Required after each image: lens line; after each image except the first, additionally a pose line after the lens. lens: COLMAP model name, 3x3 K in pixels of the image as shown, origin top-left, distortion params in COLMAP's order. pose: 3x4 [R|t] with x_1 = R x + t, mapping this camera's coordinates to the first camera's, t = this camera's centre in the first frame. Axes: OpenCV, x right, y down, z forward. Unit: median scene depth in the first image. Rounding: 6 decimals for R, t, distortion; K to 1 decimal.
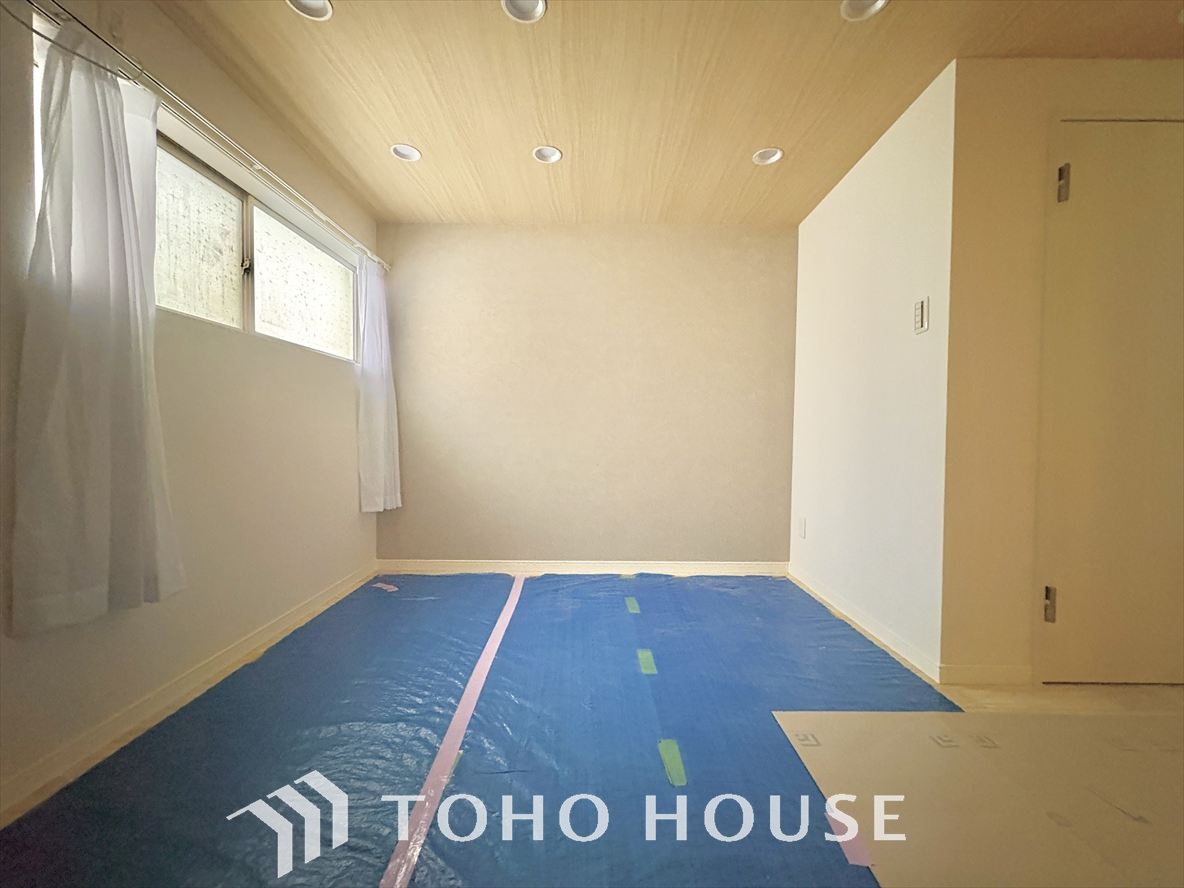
lens RADIAL K [[471.8, 0, 592.8], [0, 471.8, 444.4], [0, 0, 1]] dist [0.001770, 0.000240]
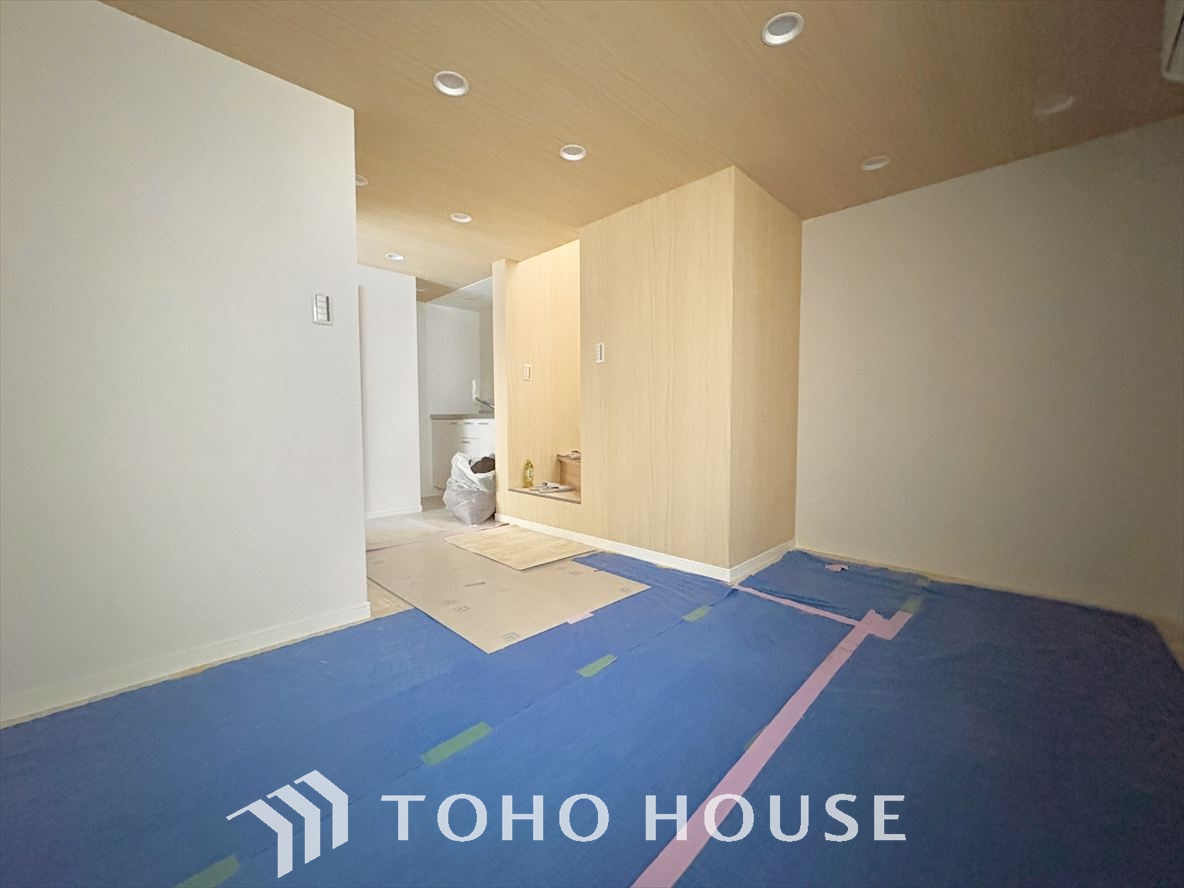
lens RADIAL K [[471.8, 0, 592.8], [0, 471.8, 444.4], [0, 0, 1]] dist [0.001770, 0.000240]
pose [[-0.711997, -0.044925, 0.700744, -0.353915], [0.013216, 0.996917, 0.077340, -0.026767], [-0.702058, 0.064327, -0.709208, 0.933831]]
